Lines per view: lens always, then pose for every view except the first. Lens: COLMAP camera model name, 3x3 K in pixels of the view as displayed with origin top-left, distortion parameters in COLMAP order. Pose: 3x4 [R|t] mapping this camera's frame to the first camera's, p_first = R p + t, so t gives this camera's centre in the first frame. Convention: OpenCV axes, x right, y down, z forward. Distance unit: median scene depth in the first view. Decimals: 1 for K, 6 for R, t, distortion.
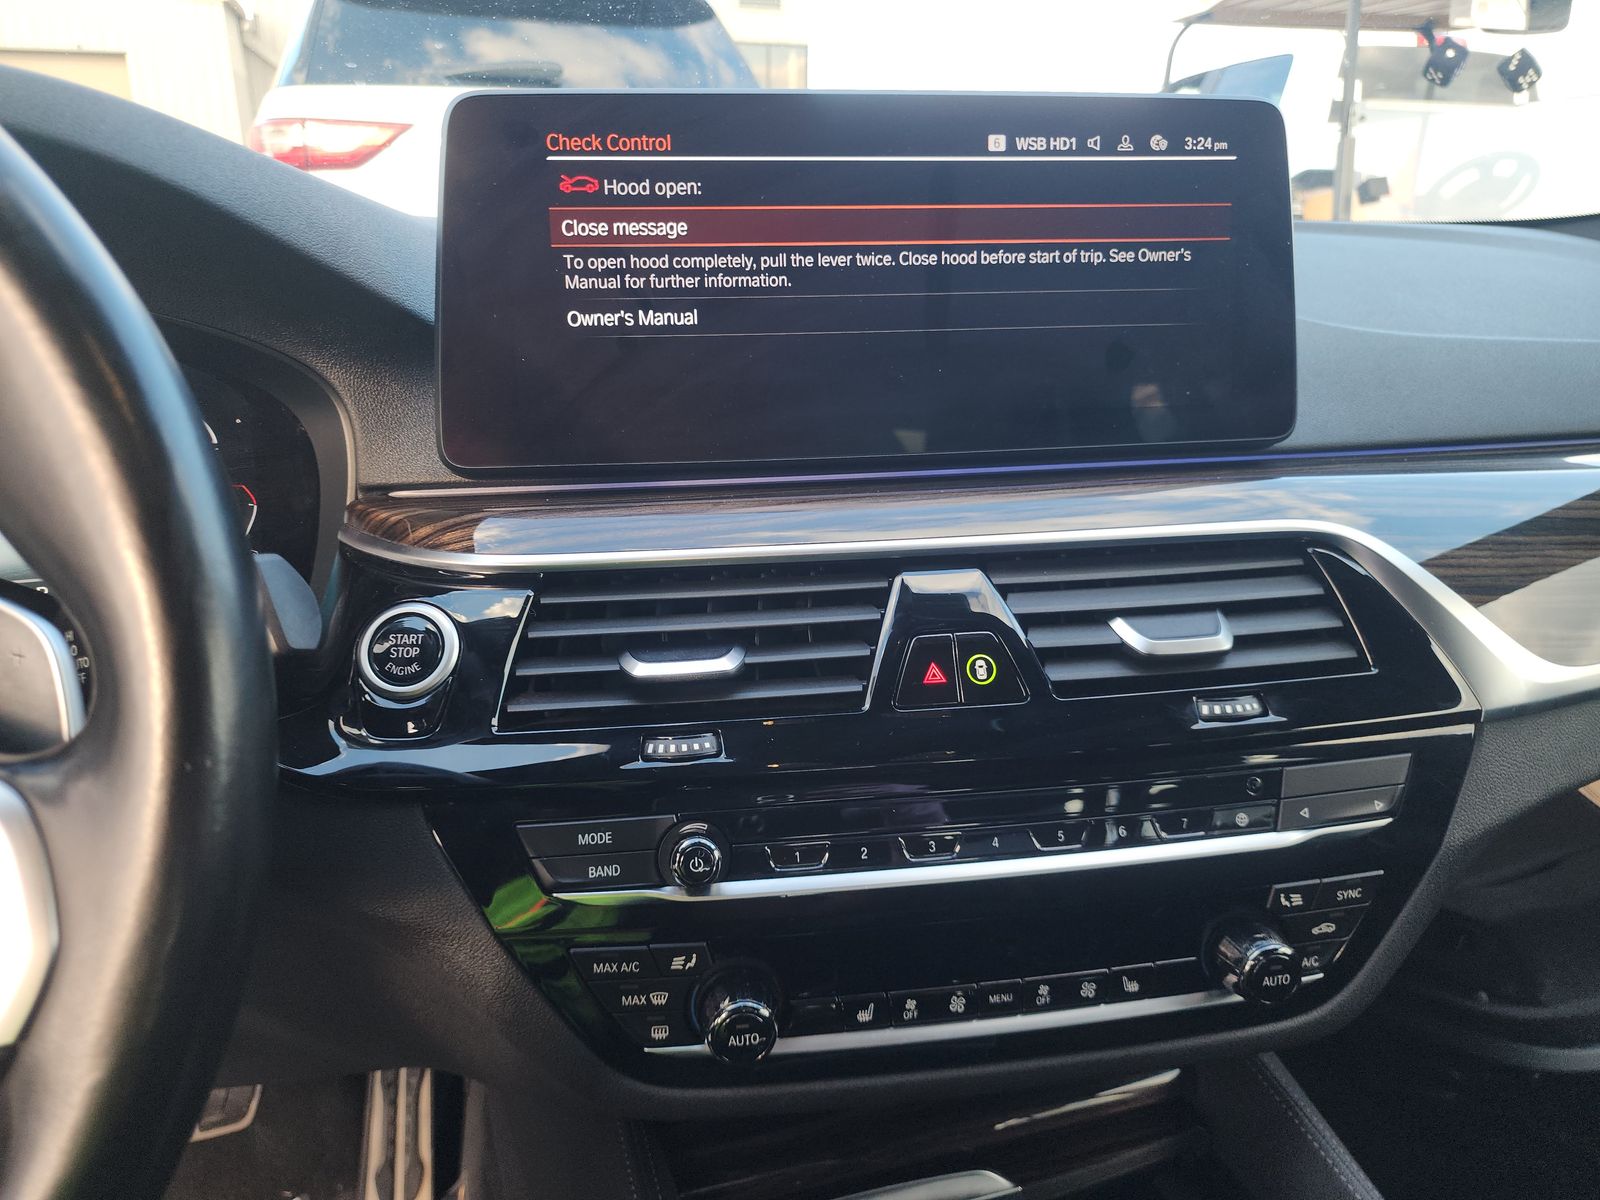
lens RADIAL K [[1063.7, 0, 801.3], [0, 1063.7, 598.4], [0, 0, 1]] dist [0.005941, -0.026429]
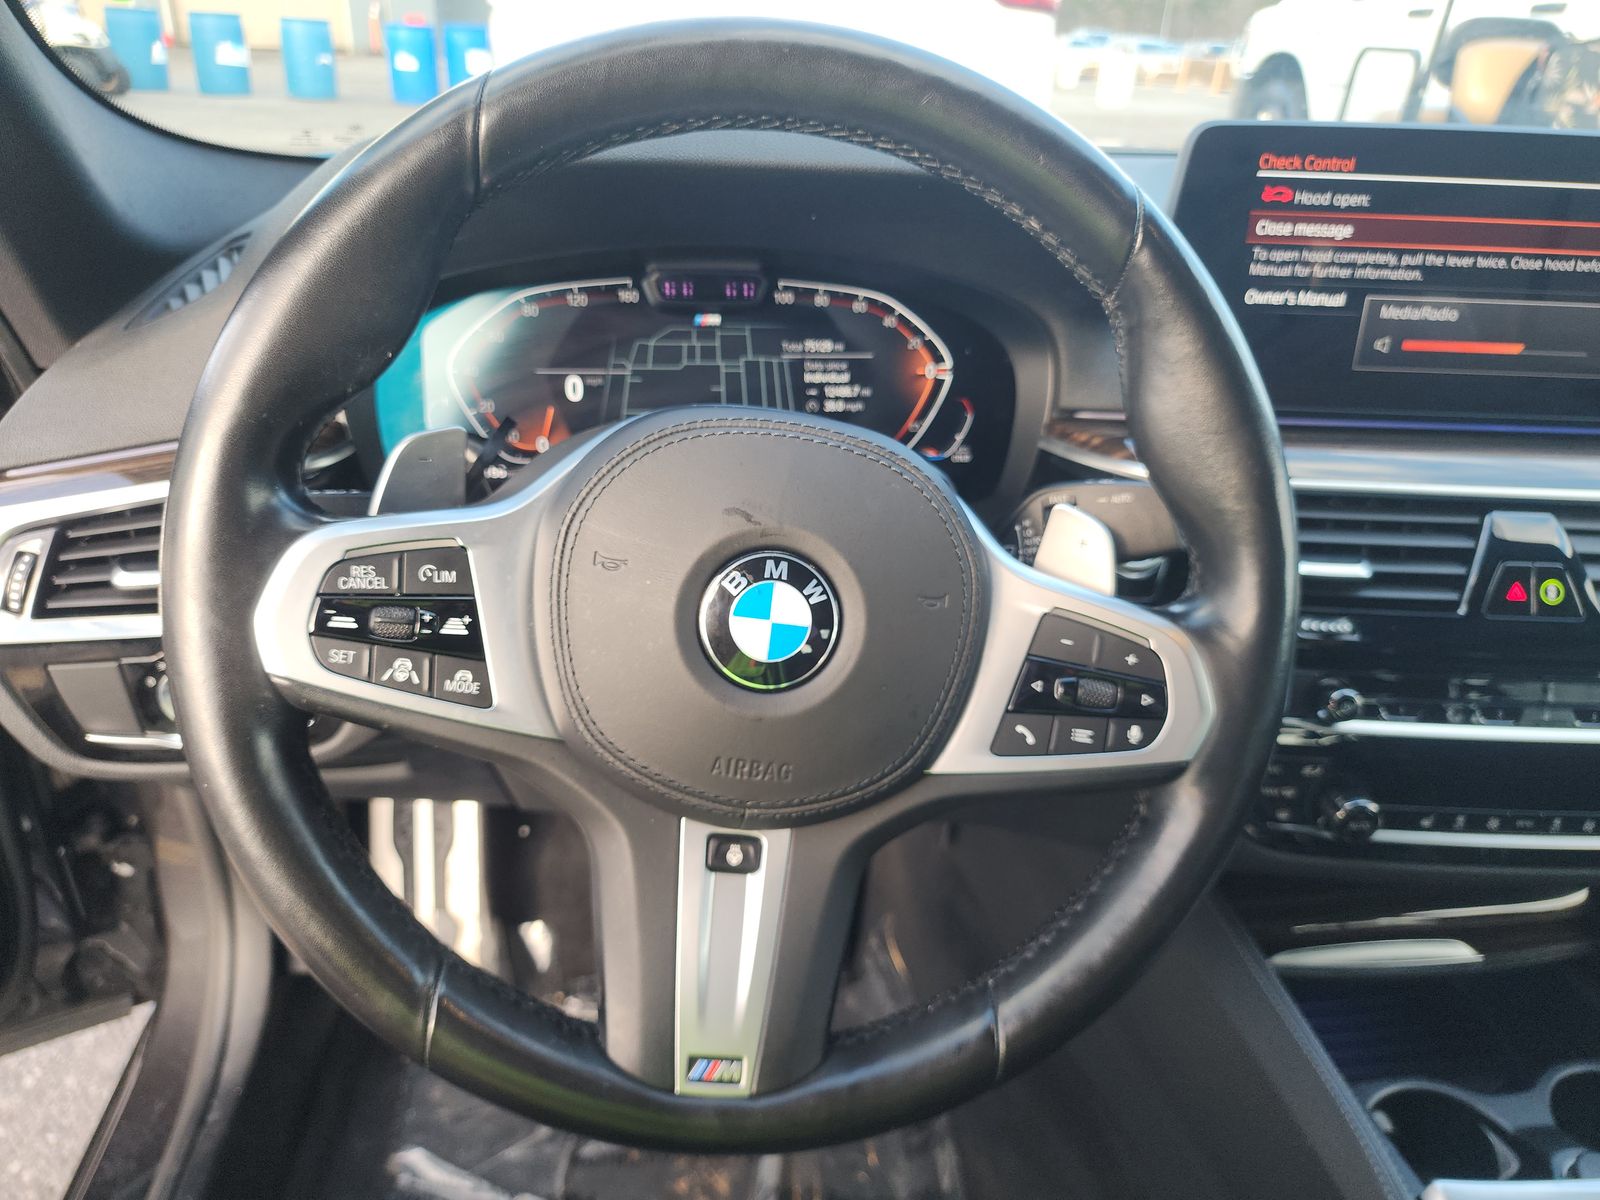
lens RADIAL K [[1063.7, 0, 804.4], [0, 1063.7, 602.9], [0, 0, 1]] dist [0.005941, -0.026429]
pose [[0.986316, 0.102754, -0.128932, -0.555486], [-0.081046, 0.983197, 0.163572, -0.060083], [0.143573, -0.150884, 0.978070, -0.435107]]
